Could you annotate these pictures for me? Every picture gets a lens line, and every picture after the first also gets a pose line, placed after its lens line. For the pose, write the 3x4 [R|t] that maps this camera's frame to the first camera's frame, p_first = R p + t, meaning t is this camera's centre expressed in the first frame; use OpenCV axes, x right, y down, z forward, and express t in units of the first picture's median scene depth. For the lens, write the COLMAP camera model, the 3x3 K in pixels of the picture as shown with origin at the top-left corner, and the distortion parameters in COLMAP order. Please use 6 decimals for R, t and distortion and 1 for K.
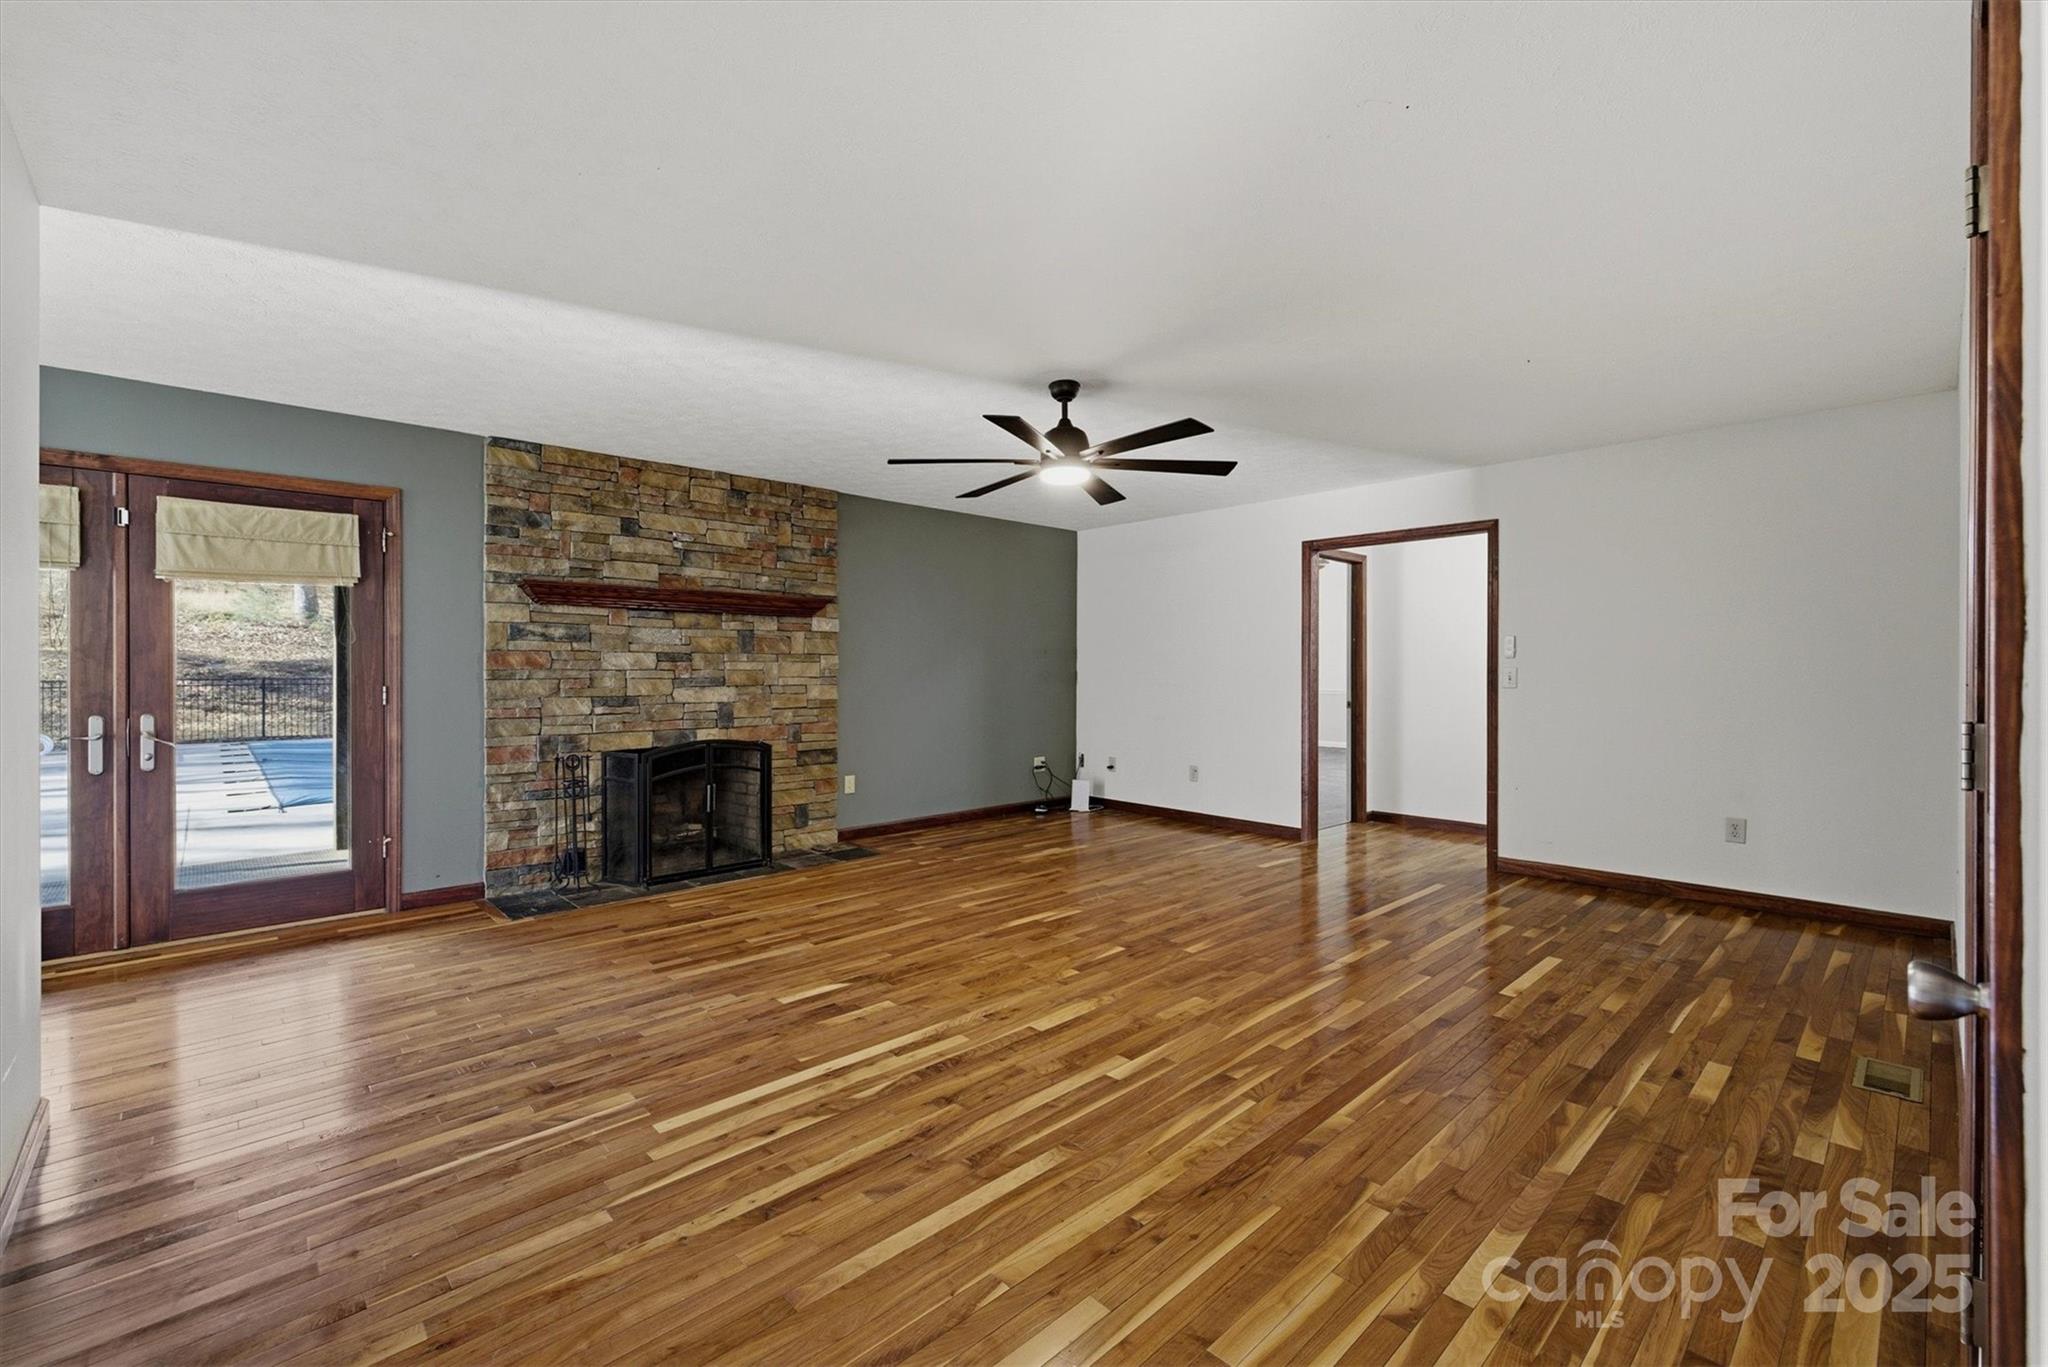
lens RADIAL K [[879.5, 0, 1020.7], [0, 879.5, 688.3], [0, 0, 1]] dist [-0.000300, -0.000062]
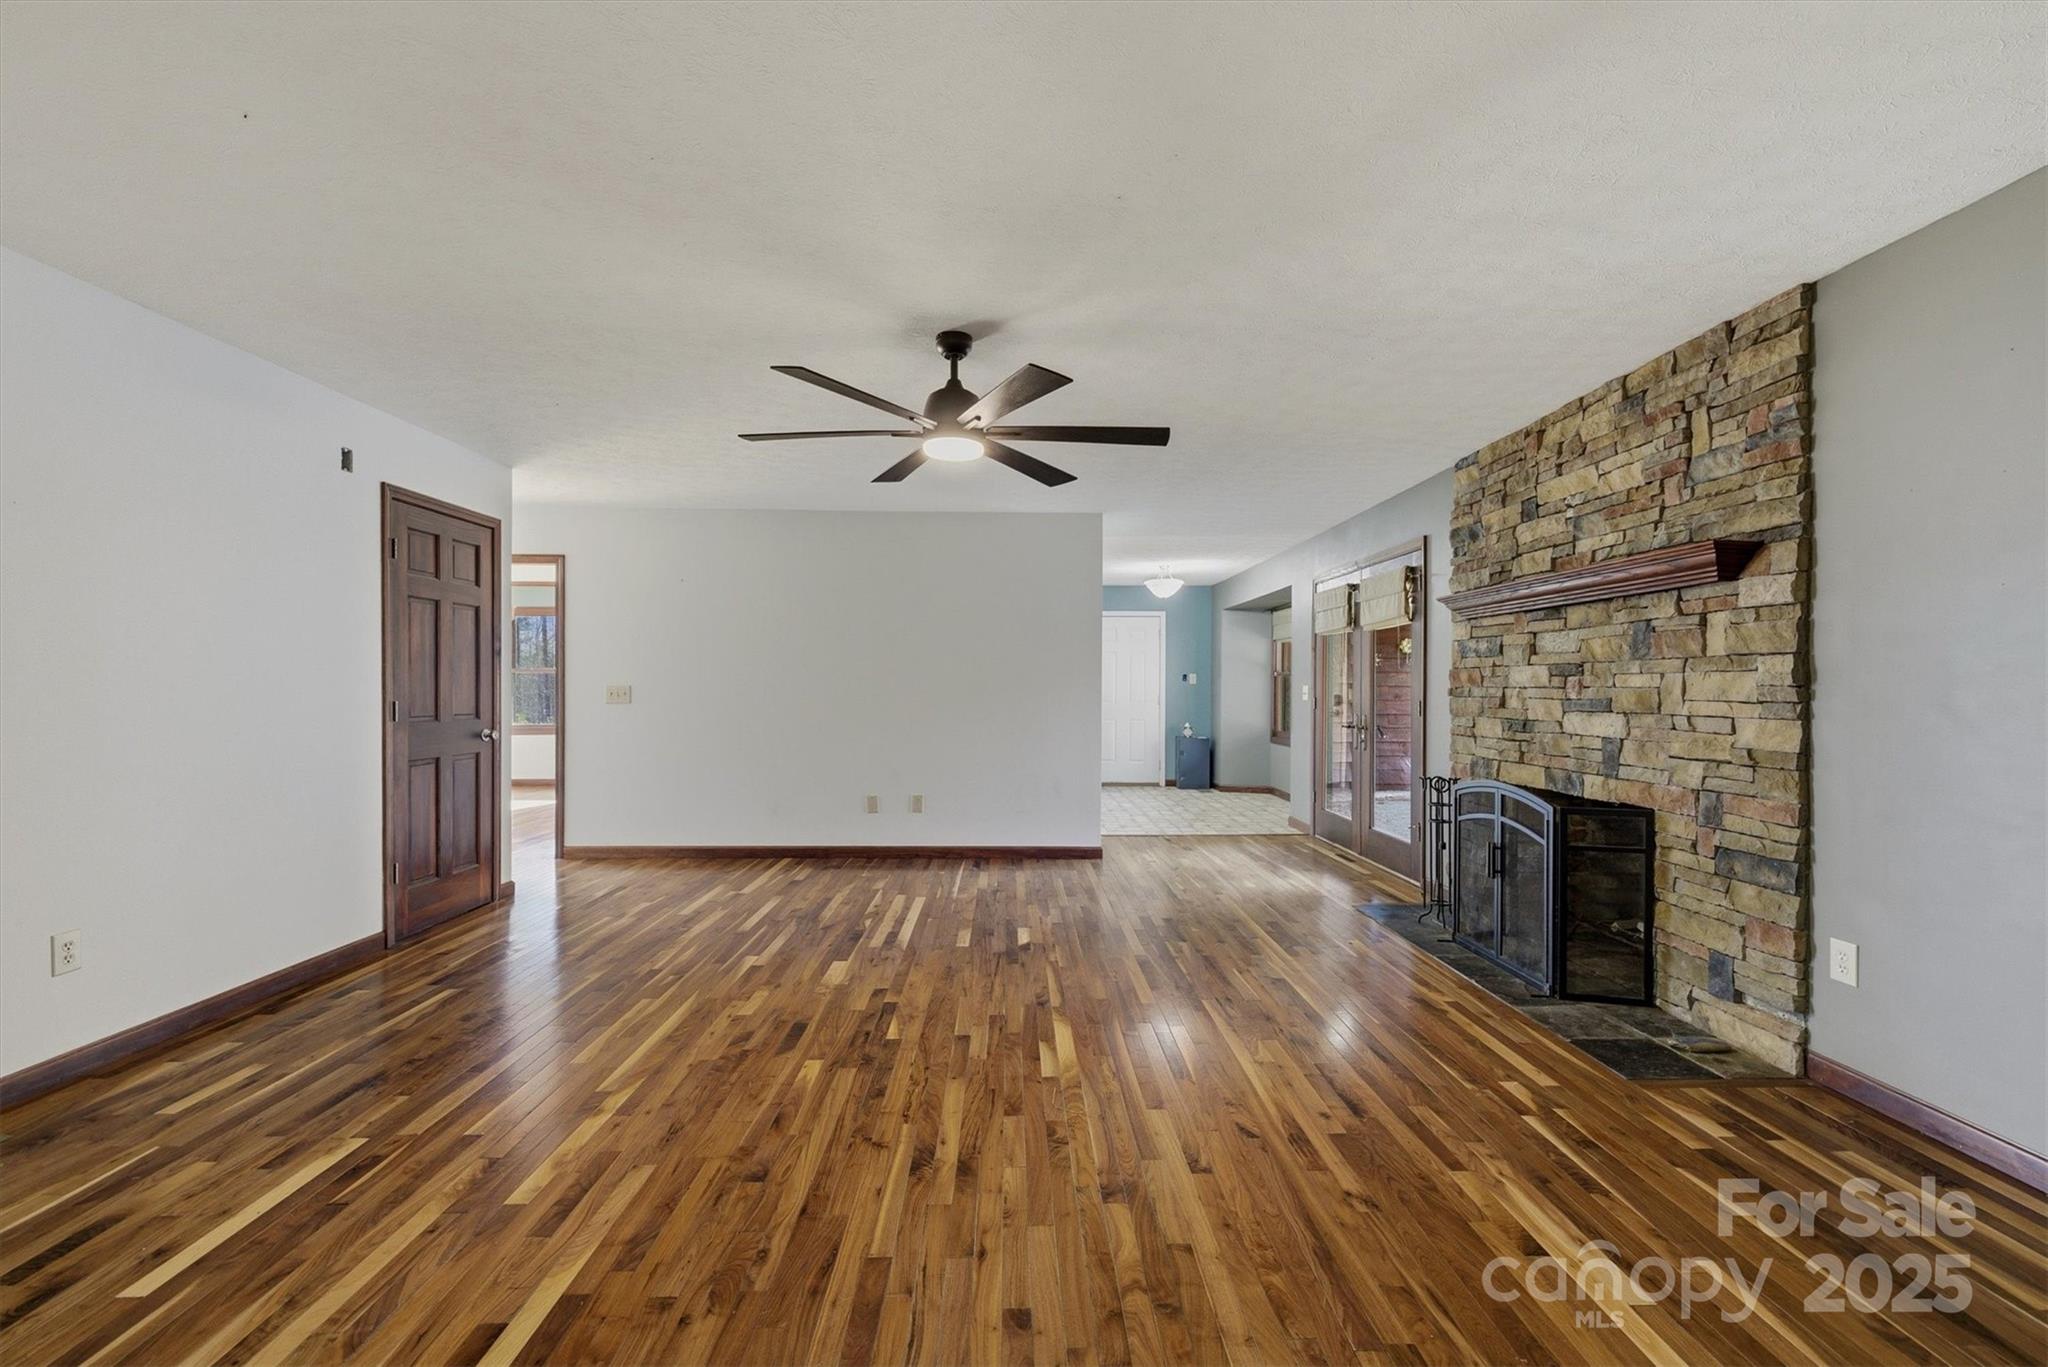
lens RADIAL K [[879.5, 0, 1020.7], [0, 879.5, 688.3], [0, 0, 1]] dist [-0.000300, -0.000062]
pose [[-0.685515, -0.001833, -0.728056, 0.458229], [-0.018250, 0.999726, 0.014667, -0.023406], [0.727830, 0.023342, -0.685360, 1.216846]]
